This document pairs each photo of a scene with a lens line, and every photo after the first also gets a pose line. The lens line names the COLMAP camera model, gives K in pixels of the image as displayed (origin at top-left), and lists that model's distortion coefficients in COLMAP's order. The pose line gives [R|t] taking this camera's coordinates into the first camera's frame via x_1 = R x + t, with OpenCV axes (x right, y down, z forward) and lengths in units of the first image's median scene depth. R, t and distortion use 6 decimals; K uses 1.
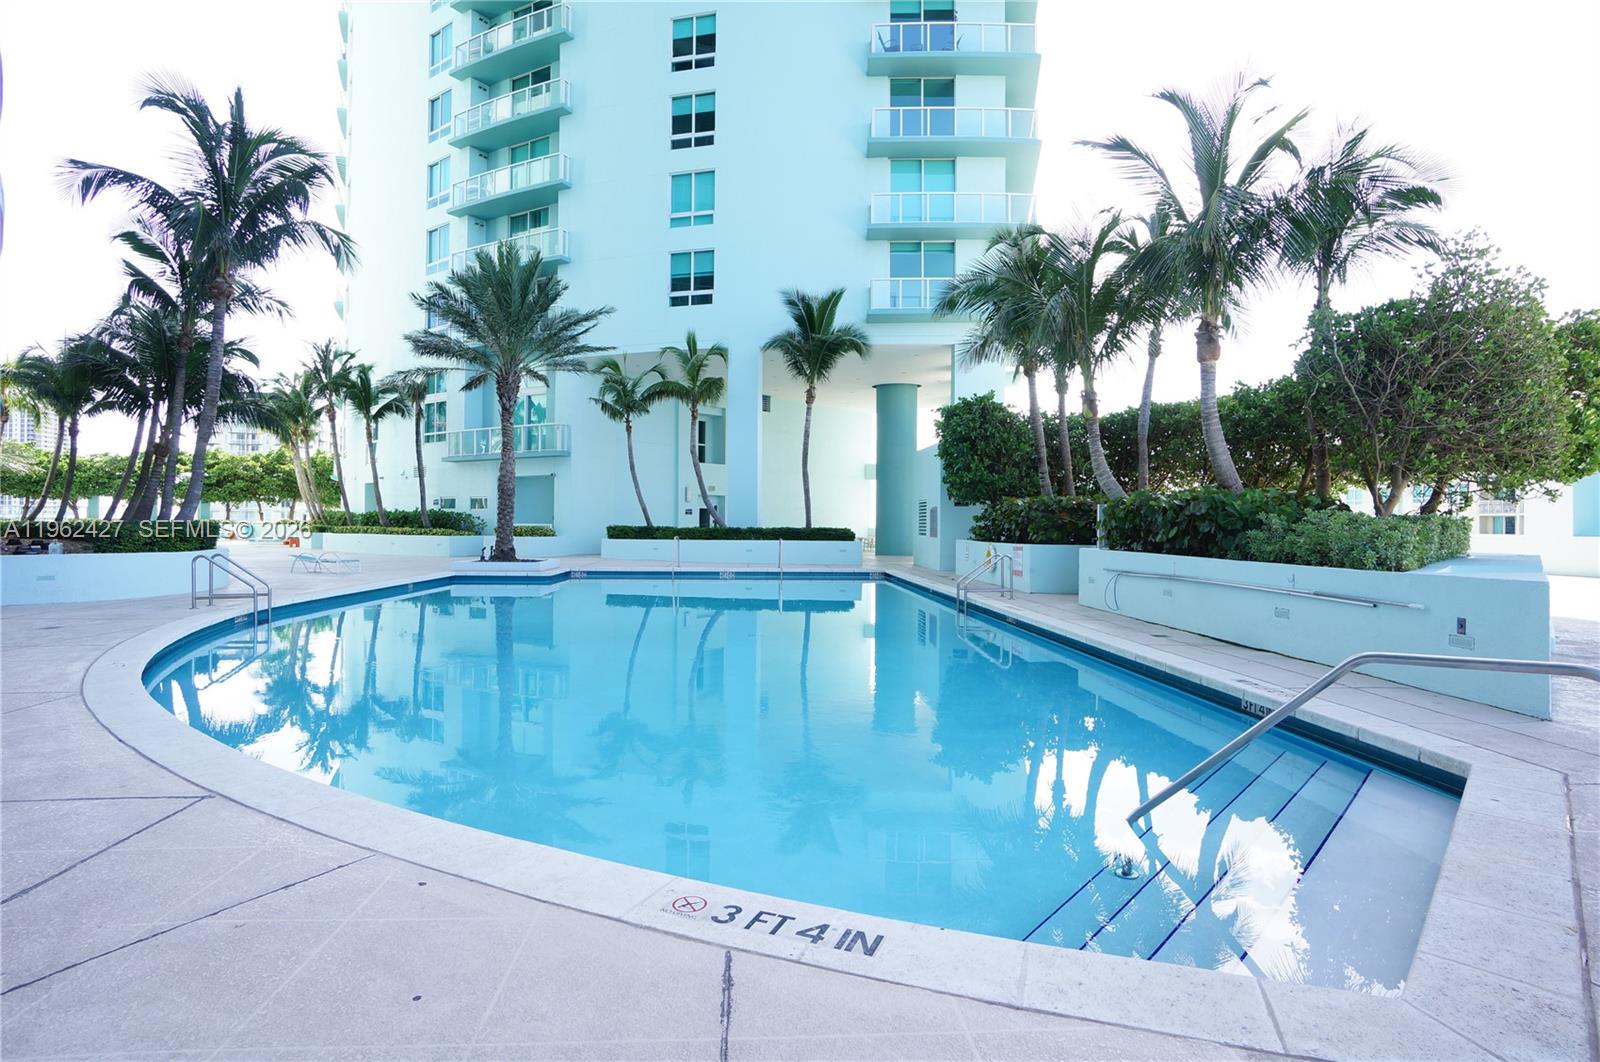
lens RADIAL K [[879.4, 0, 805.4], [0, 879.4, 534.3], [0, 0, 1]] dist [-0.035343, 0.018230]
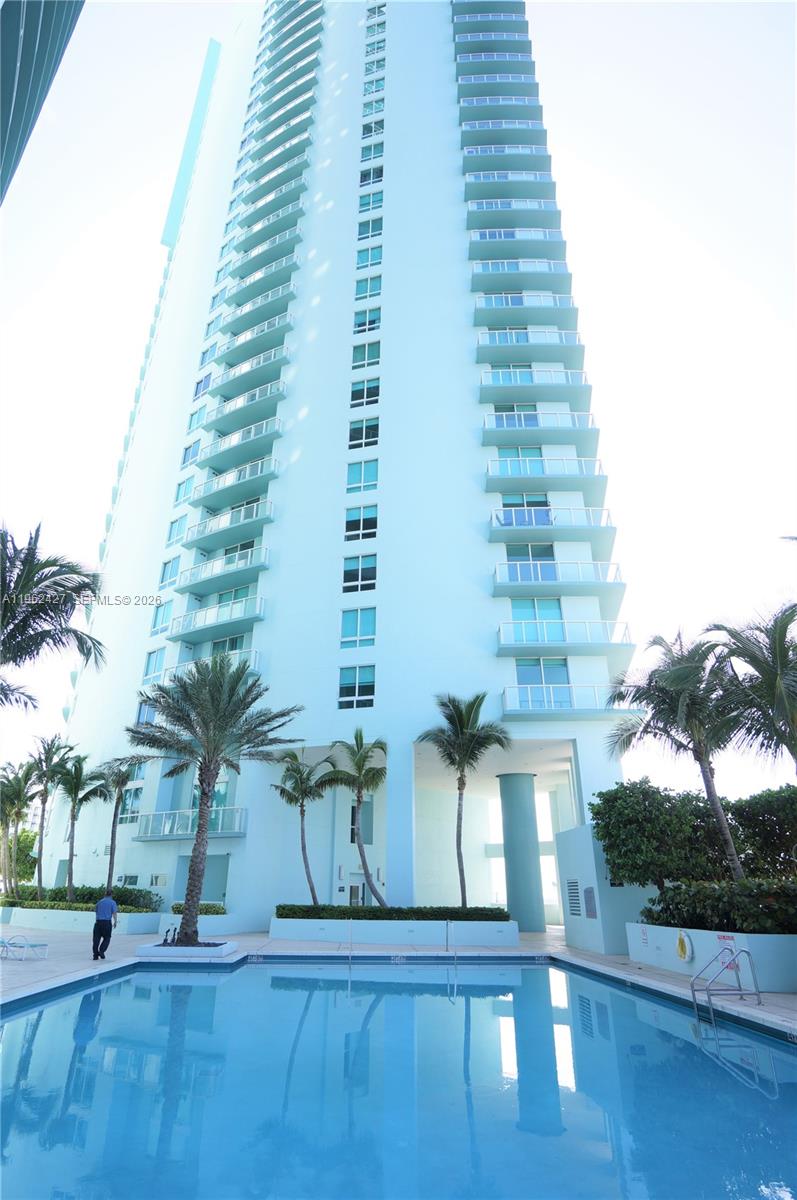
lens RADIAL K [[659.6, 0, 395.0], [0, 659.6, 595.1], [0, 0, 1]] dist [-0.035343, 0.018230]
pose [[0.999948, -0.003862, -0.009411, -0.068946], [-0.000507, 0.905064, -0.425275, -0.012042], [0.010160, 0.425258, 0.905015, 0.101611]]
